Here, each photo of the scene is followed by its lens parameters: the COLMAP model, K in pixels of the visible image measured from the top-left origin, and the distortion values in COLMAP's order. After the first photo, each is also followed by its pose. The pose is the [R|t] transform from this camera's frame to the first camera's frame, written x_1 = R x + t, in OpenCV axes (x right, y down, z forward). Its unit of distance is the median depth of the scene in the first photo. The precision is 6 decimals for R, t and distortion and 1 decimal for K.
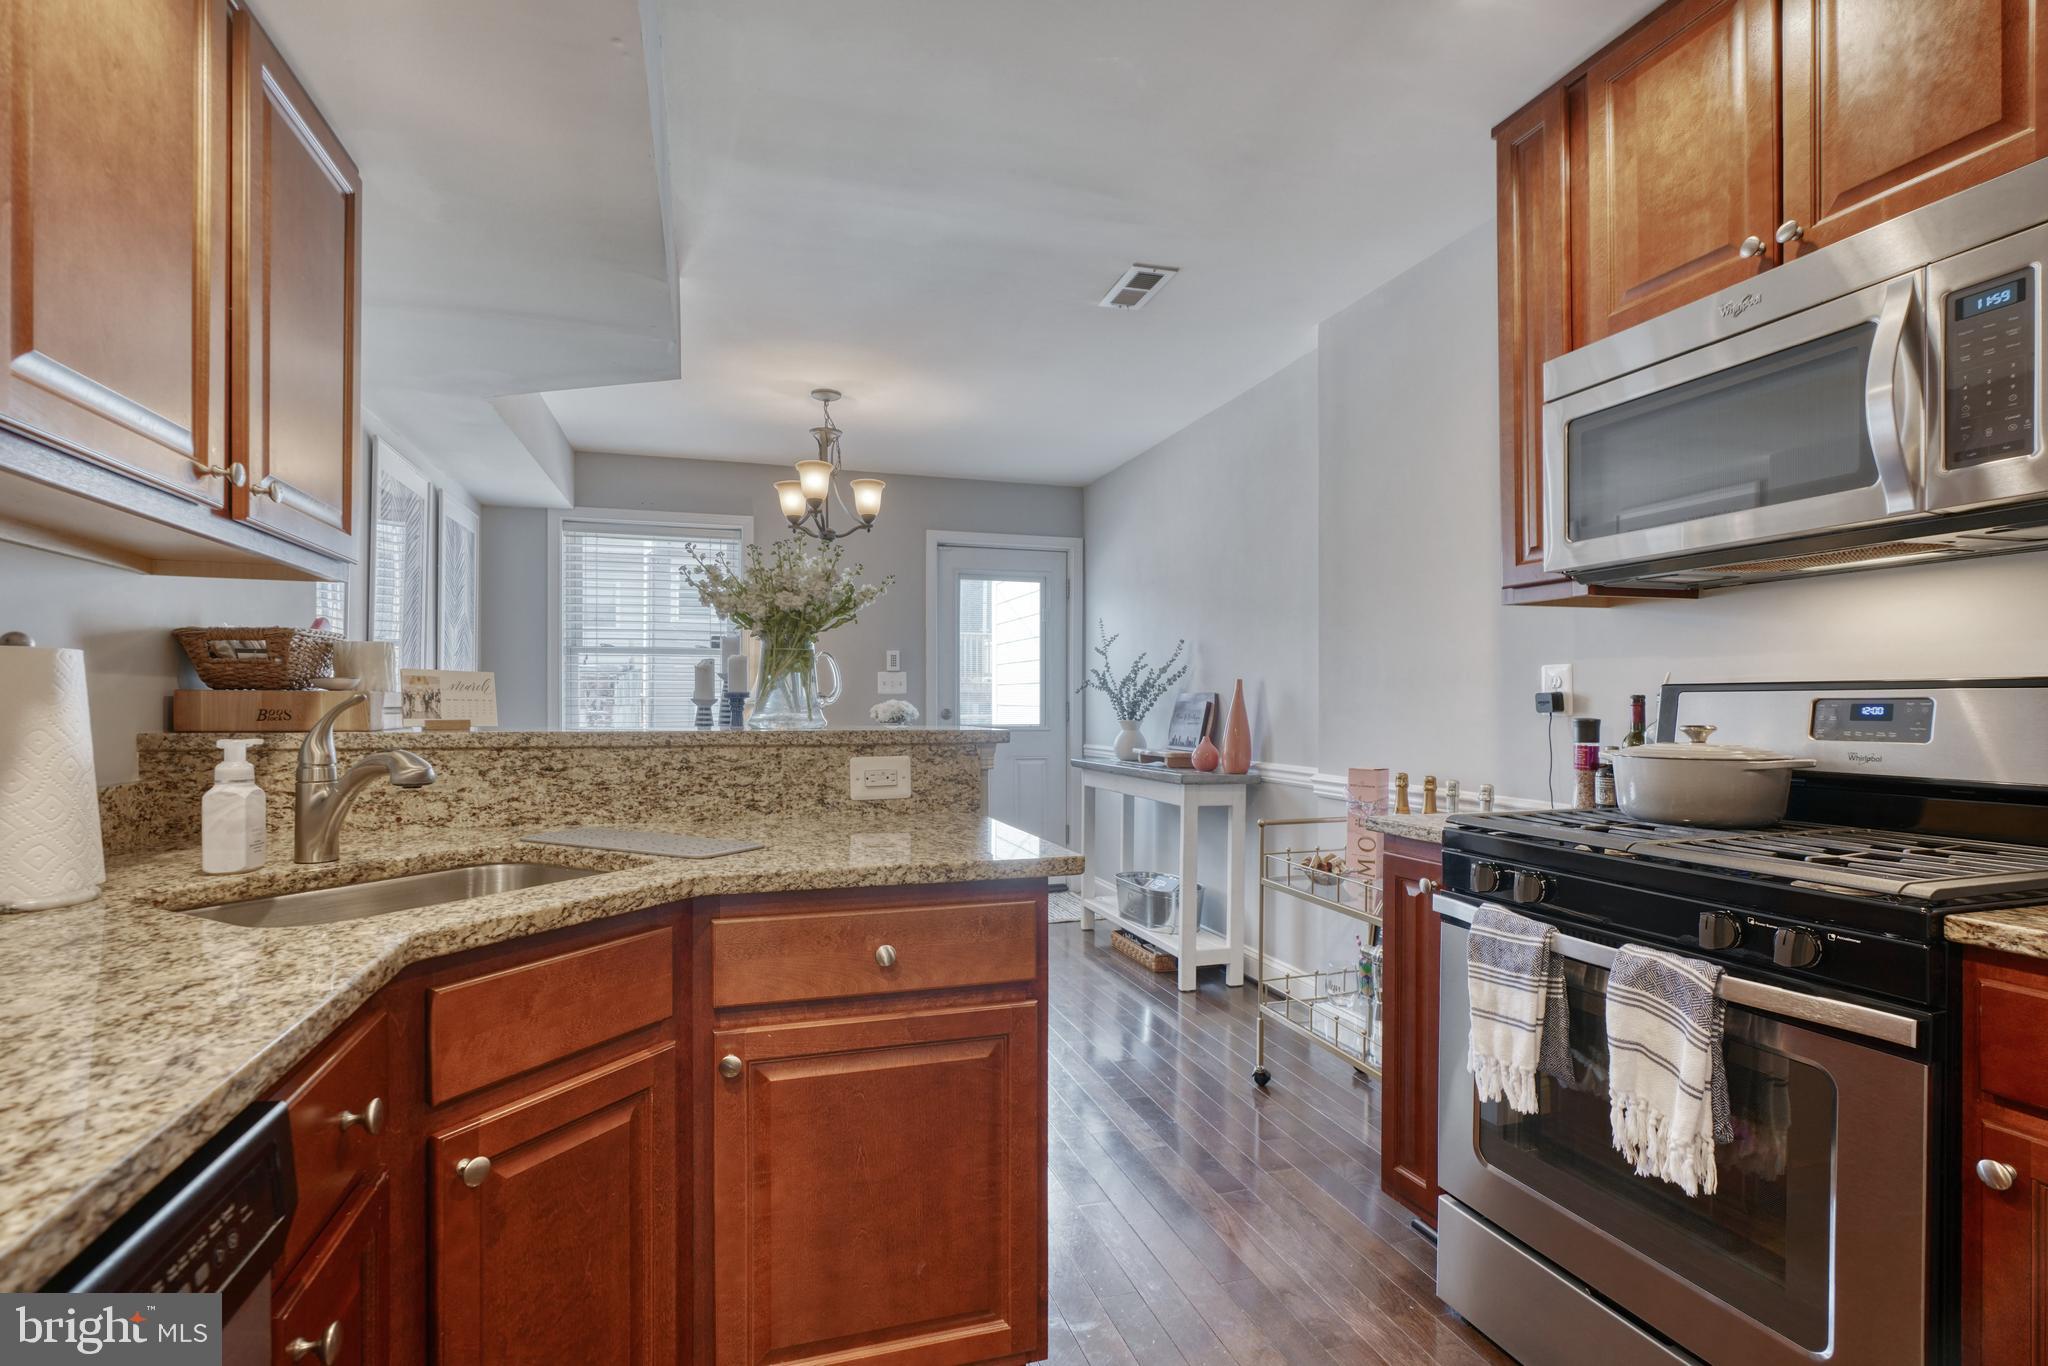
lens RADIAL K [[953.2, 0, 1016.7], [0, 953.2, 711.8], [0, 0, 1]] dist [-0.013722, 0.007166]
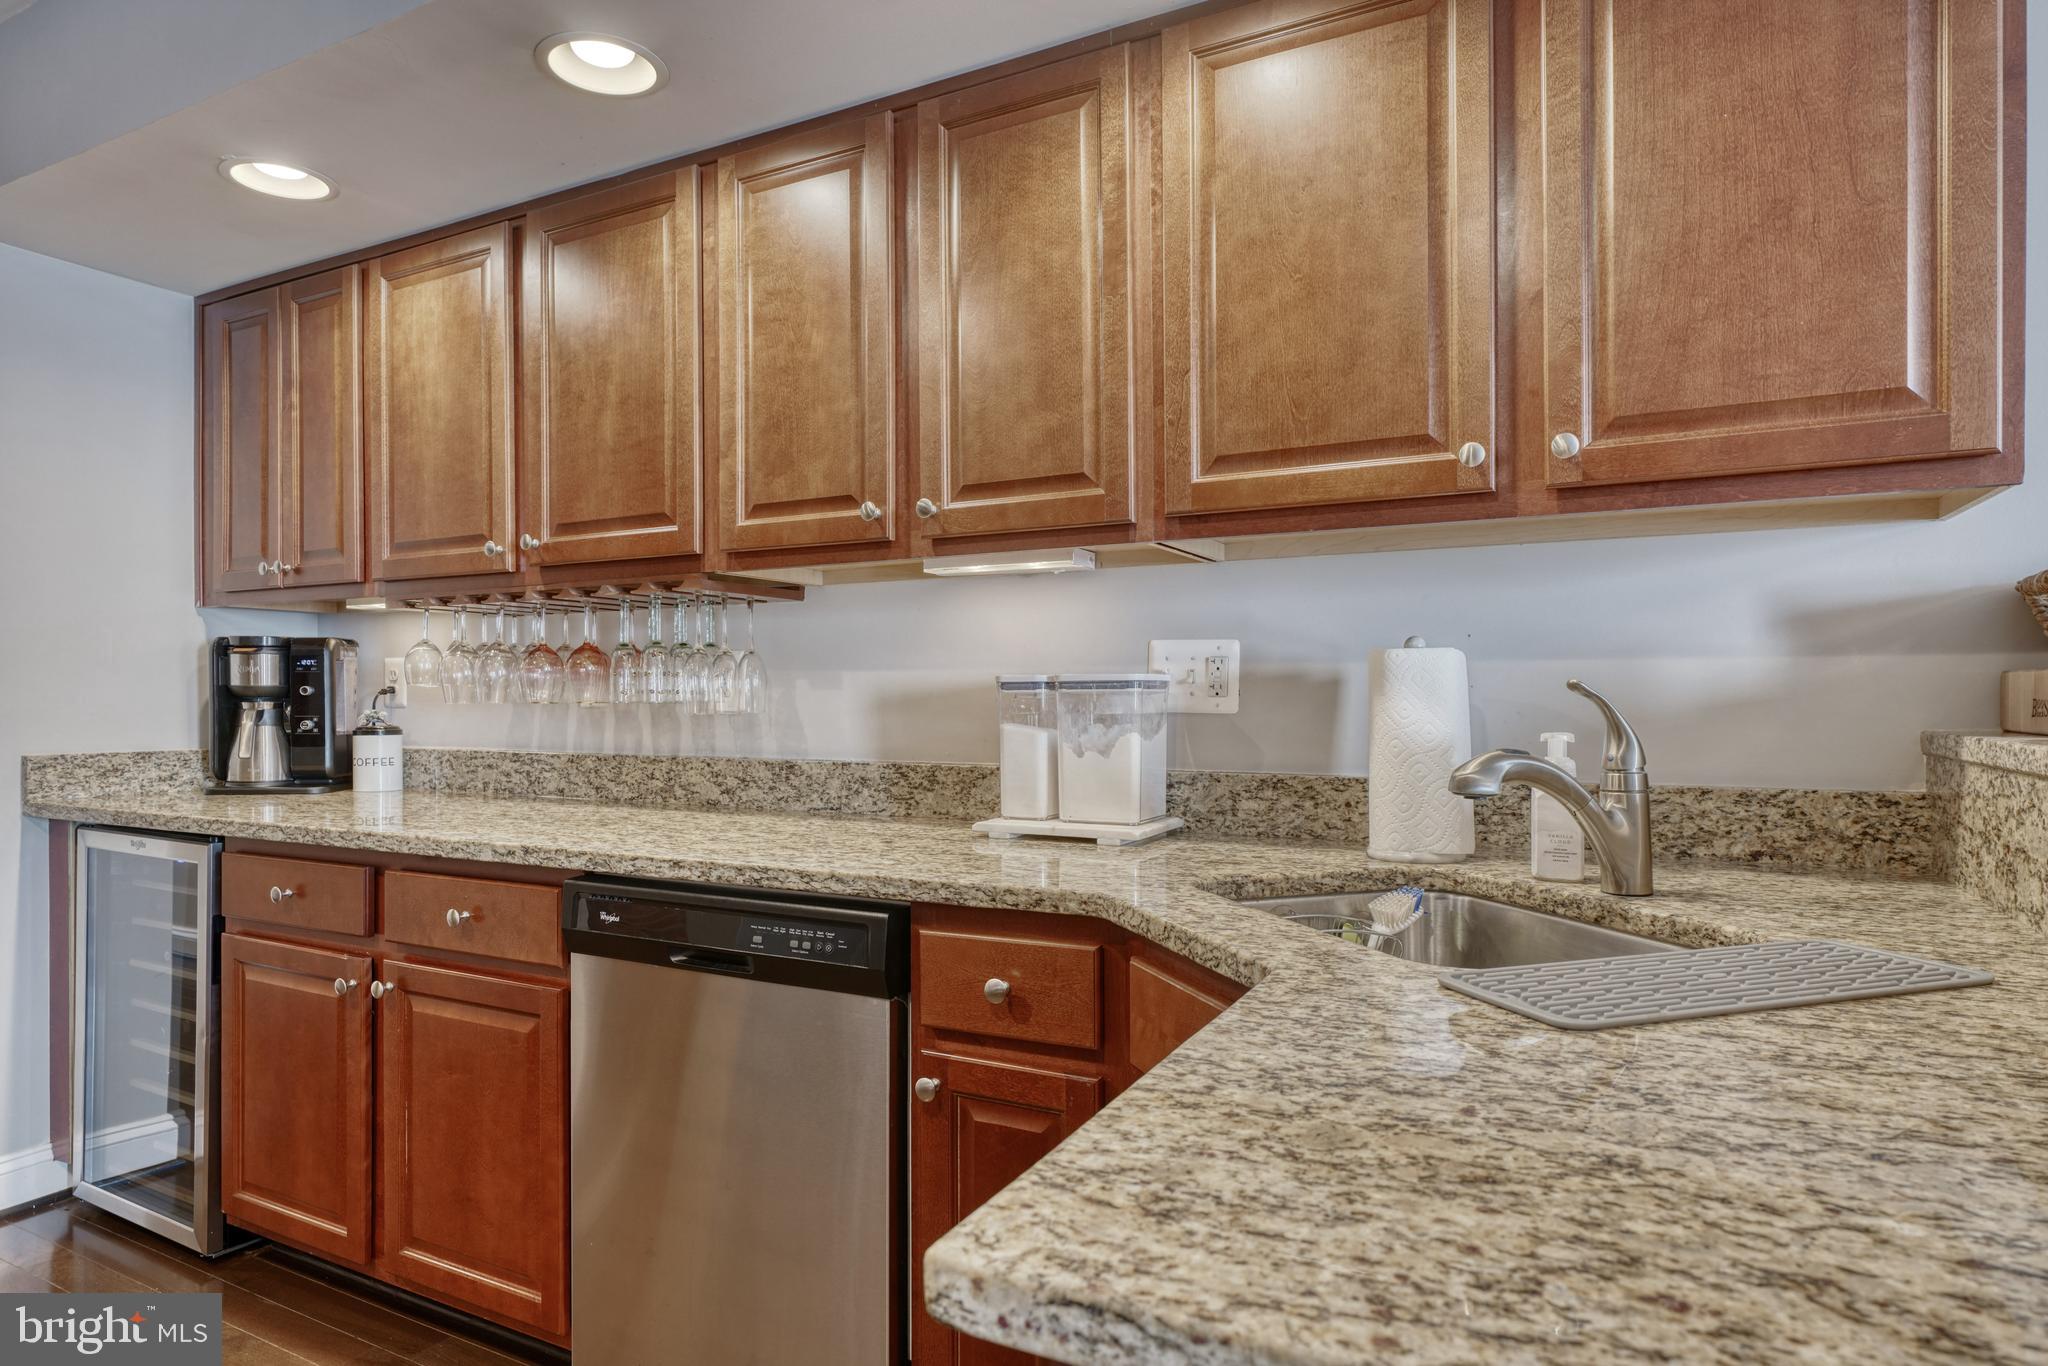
lens RADIAL K [[1160.7, 0, 1015.5], [0, 1160.7, 699.2], [0, 0, 1]] dist [-0.005706, 0.002639]
pose [[-0.712052, 0.000432, -0.702126, 0.215508], [-0.002987, 0.999989, 0.003645, -0.003403], [0.702120, 0.004692, -0.712043, 0.965099]]
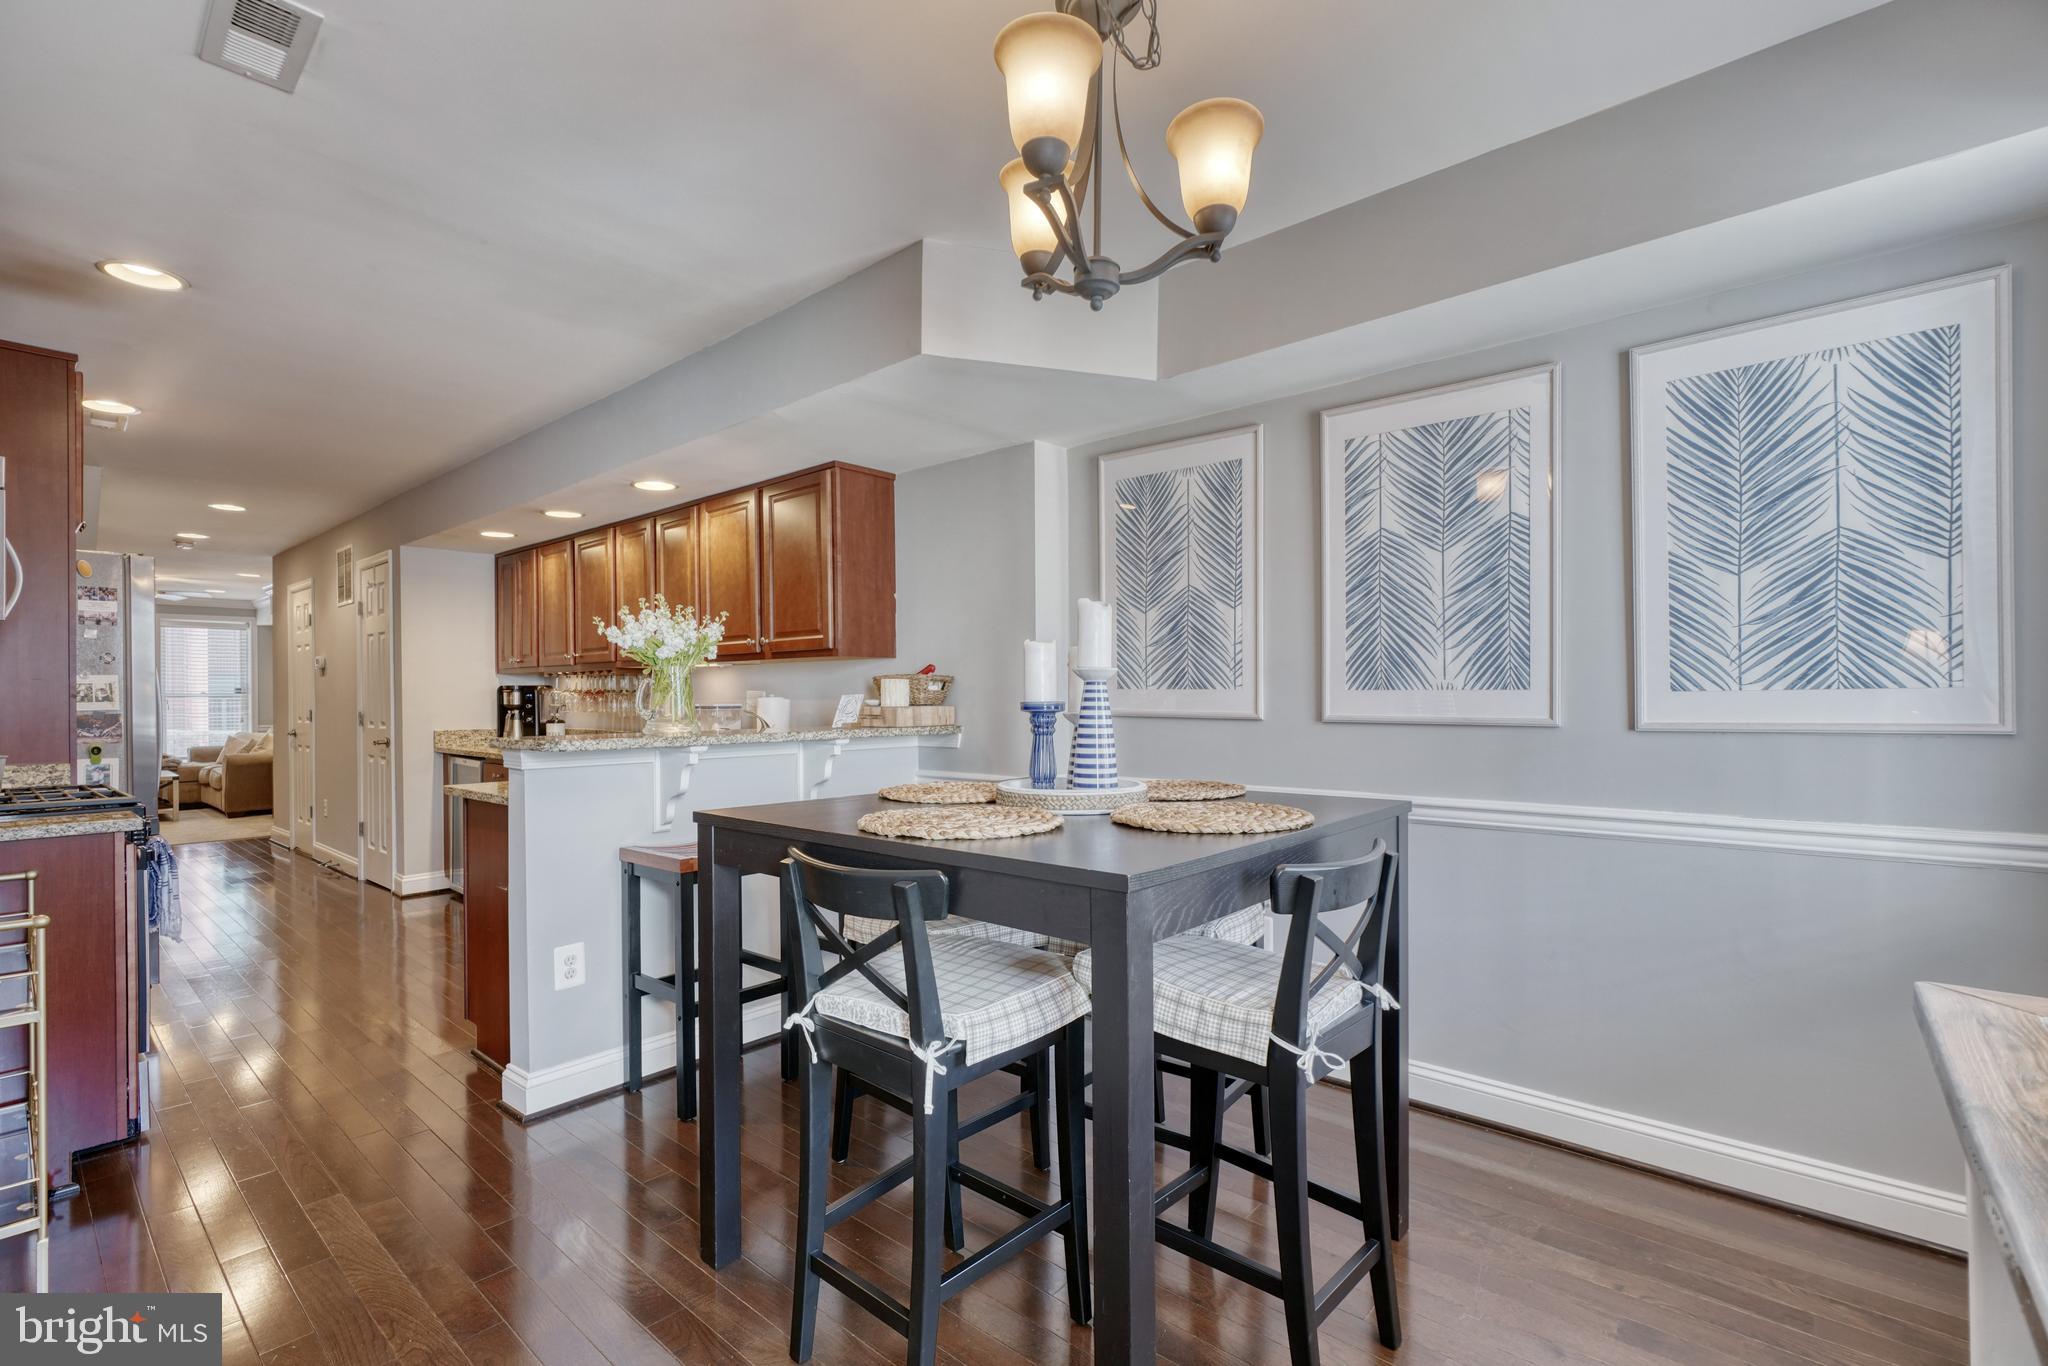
lens RADIAL K [[918.9, 0, 996.5], [0, 918.9, 700.8], [0, 0, 1]] dist [0.003872, 0.000721]
pose [[-0.862160, 0.004858, -0.506613, 0.035454], [0.001519, 0.999974, 0.007005, -0.041910], [0.506634, 0.005270, -0.862145, 2.653983]]
